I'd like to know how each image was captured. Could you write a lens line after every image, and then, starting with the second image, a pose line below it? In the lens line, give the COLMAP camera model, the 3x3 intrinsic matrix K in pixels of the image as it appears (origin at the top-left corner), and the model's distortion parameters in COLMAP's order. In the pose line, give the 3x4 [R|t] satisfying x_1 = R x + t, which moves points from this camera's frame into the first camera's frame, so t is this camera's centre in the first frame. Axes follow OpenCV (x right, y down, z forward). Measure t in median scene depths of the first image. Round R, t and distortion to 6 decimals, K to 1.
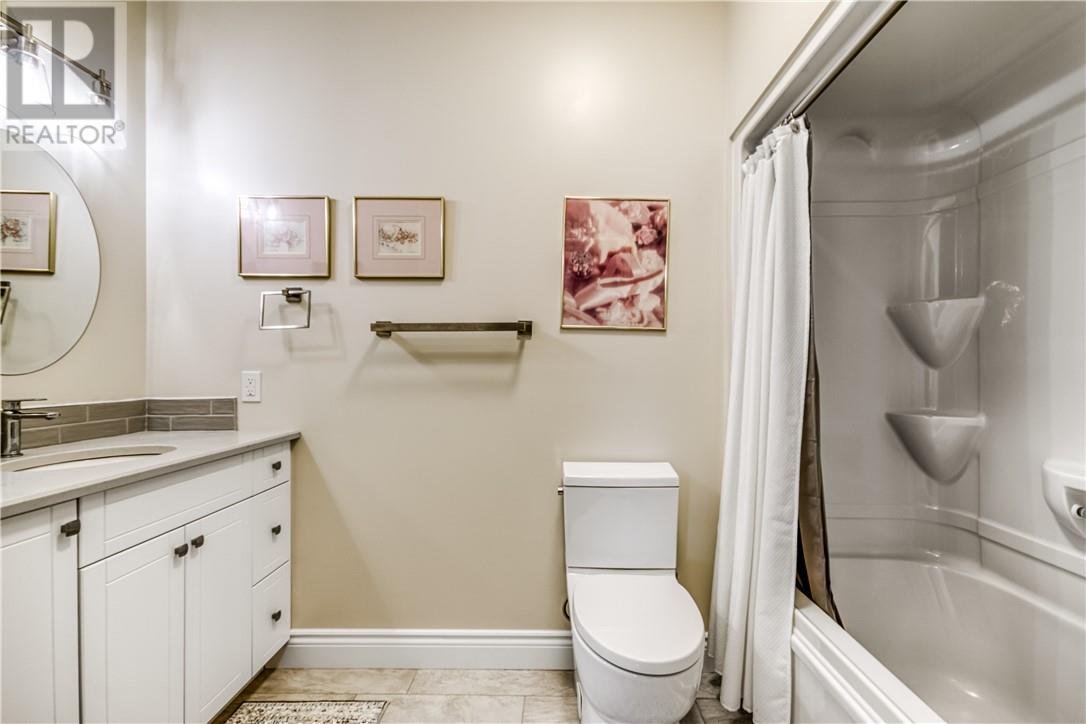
lens RADIAL K [[493.5, 0, 543.0], [0, 493.5, 362.0], [0, 0, 1]] dist [0.001835, 0.000078]
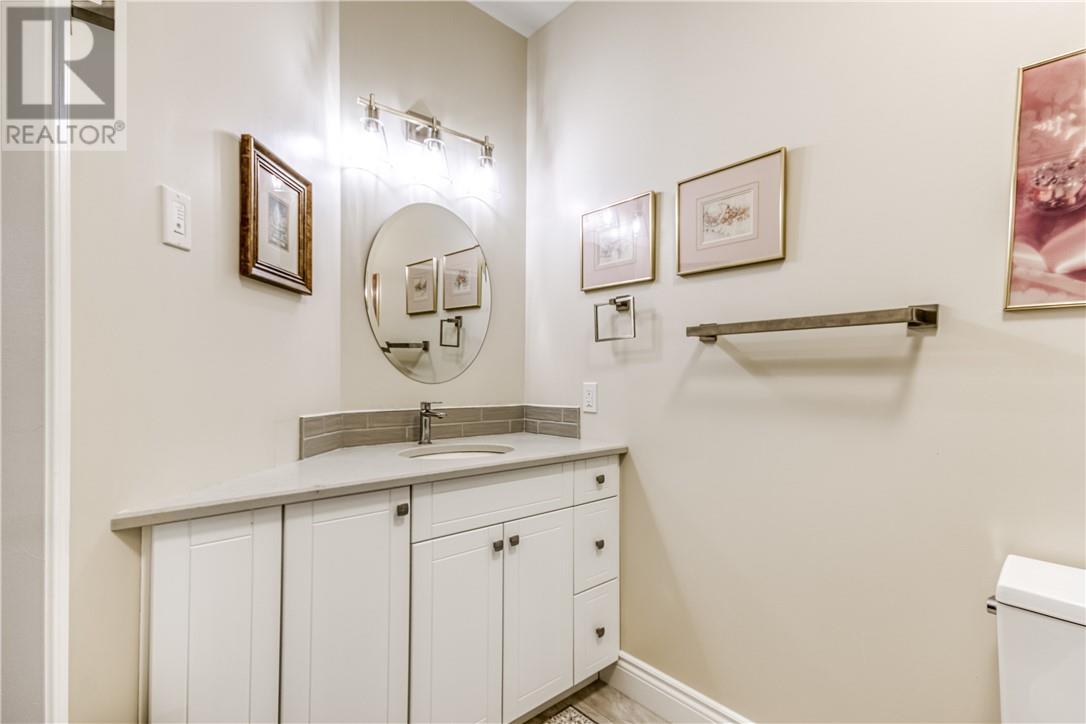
lens RADIAL K [[486.0, 0, 569.7], [0, 486.0, 377.2], [0, 0, 1]] dist [0.018353, -0.000091]
pose [[0.673090, 0.003429, -0.739553, 0.128614], [0.003168, 0.999967, 0.007520, -0.000015], [0.739554, -0.007404, 0.673056, 0.289615]]
